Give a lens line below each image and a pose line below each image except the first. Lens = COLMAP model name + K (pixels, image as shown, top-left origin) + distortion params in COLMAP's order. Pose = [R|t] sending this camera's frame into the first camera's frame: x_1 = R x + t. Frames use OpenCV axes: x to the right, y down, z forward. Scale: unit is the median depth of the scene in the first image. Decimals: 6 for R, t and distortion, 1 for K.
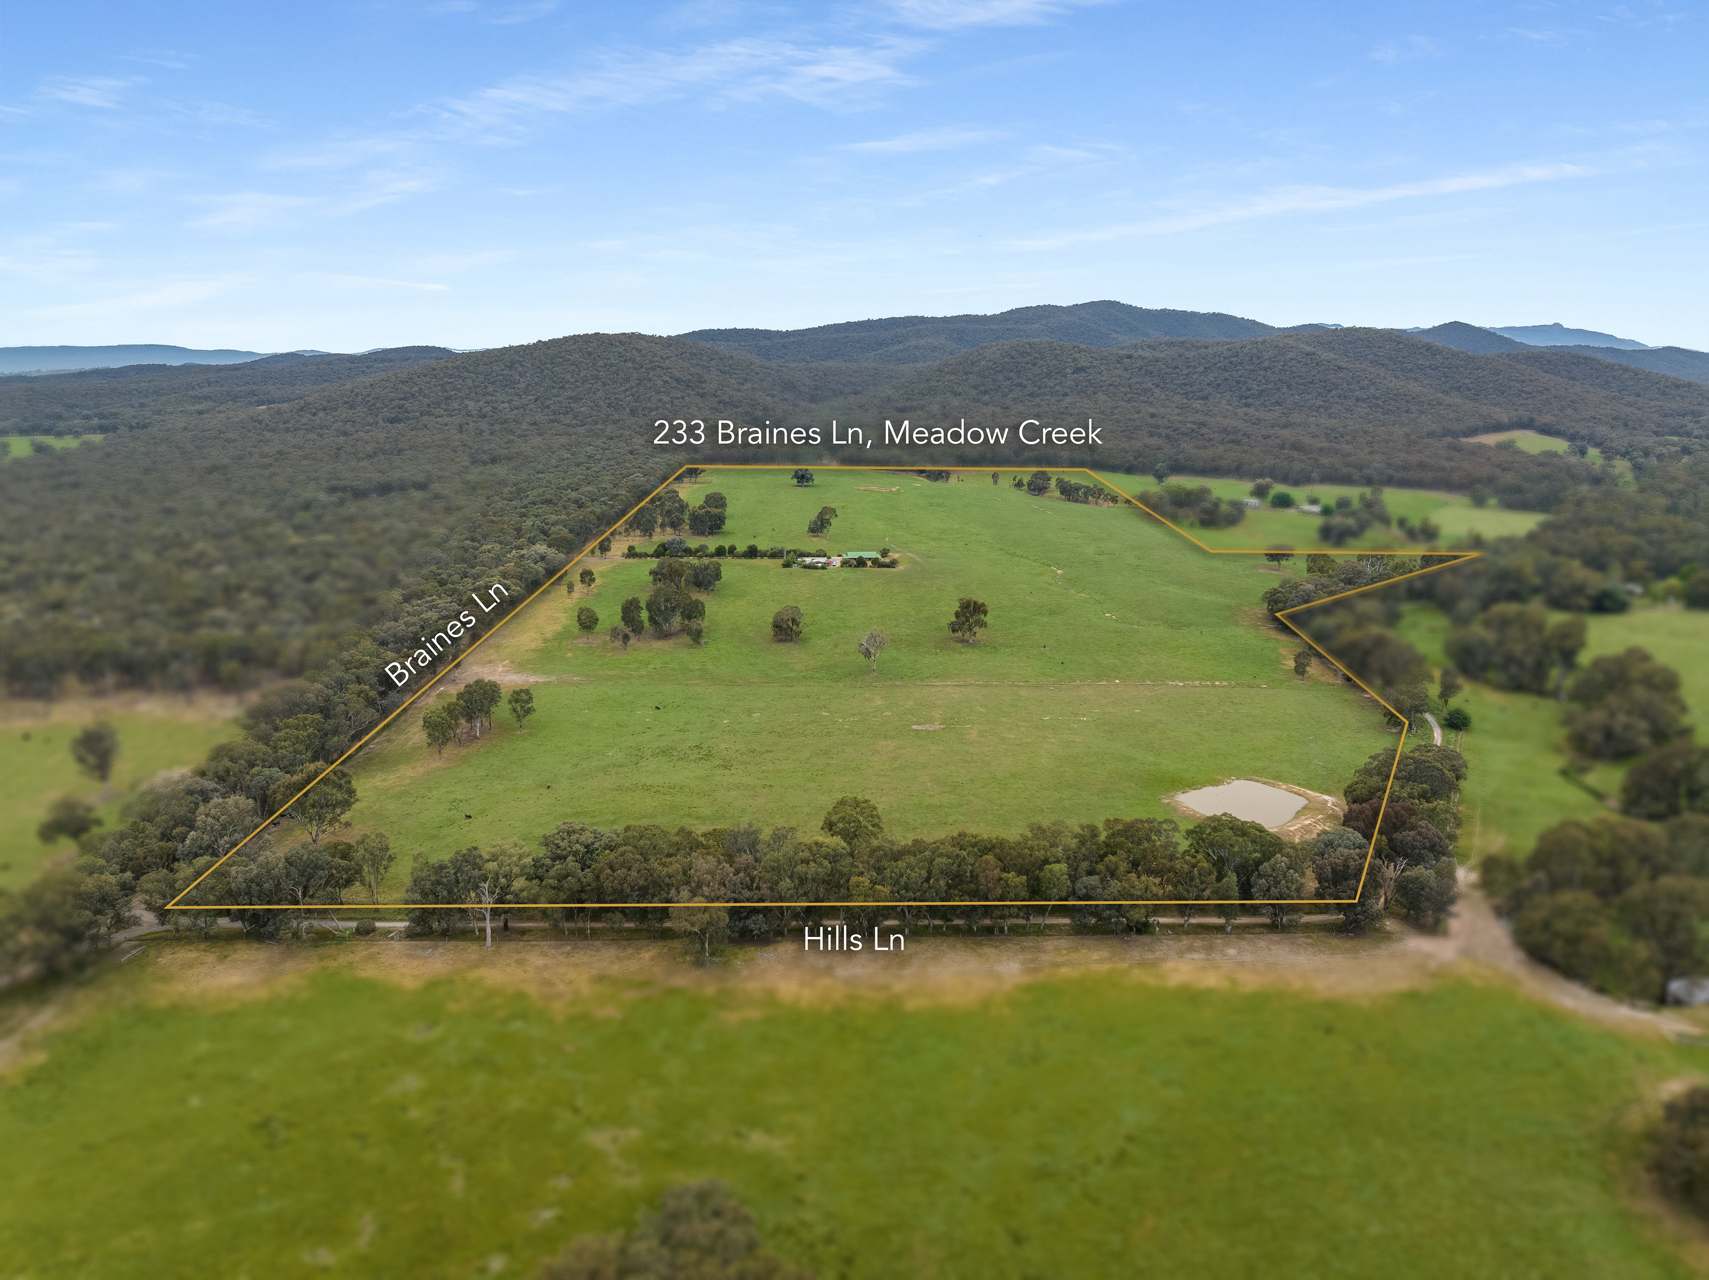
lens RADIAL K [[1192.8, 0, 854.5], [0, 1192.8, 640.0], [0, 0, 1]] dist [-0.002148, -0.066034]
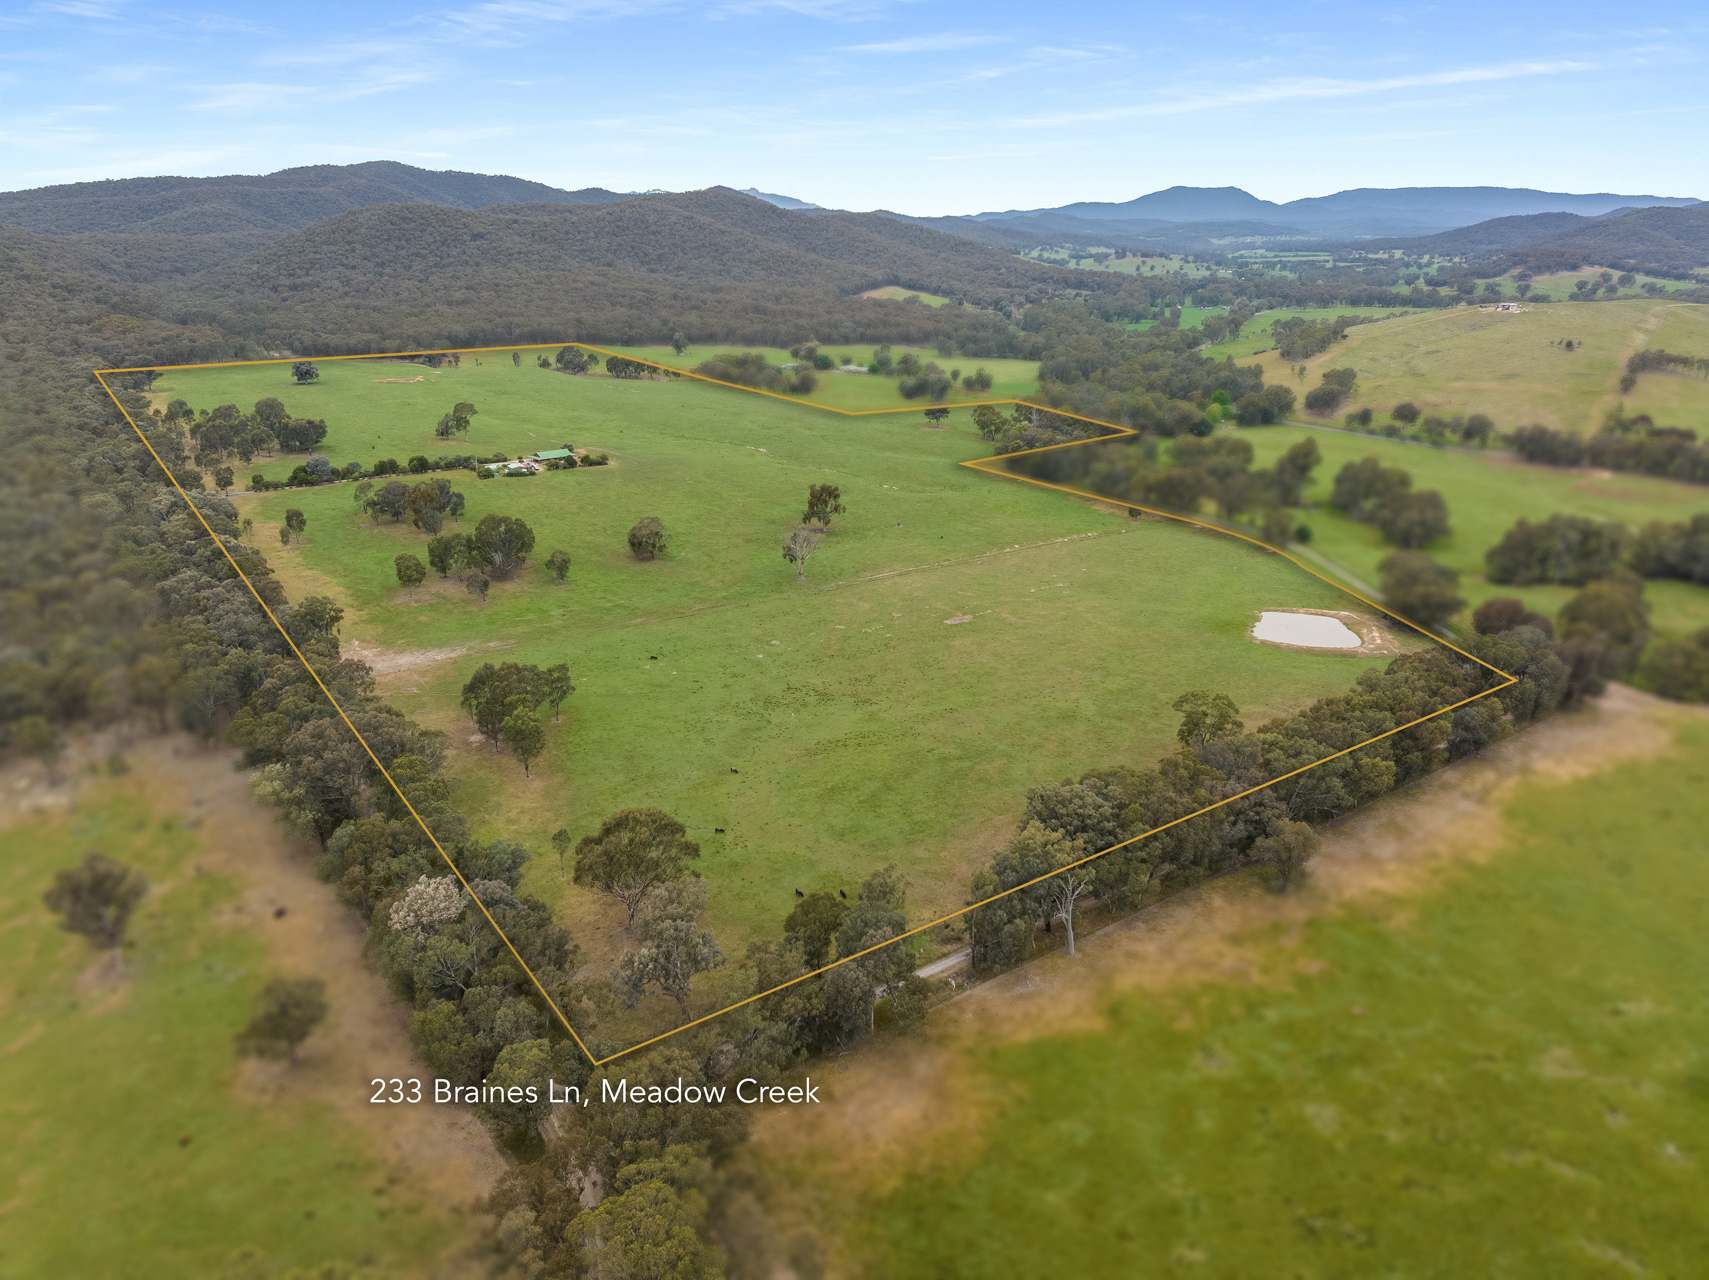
lens RADIAL K [[1216.1, 0, 863.3], [0, 1216.1, 611.6], [0, 0, 1]] dist [-0.054783, 0.030991]
pose [[0.816689, -0.174223, 0.550151, -0.322009], [0.130382, 0.984394, 0.118190, -0.034652], [-0.562157, -0.024795, 0.826659, 0.154537]]
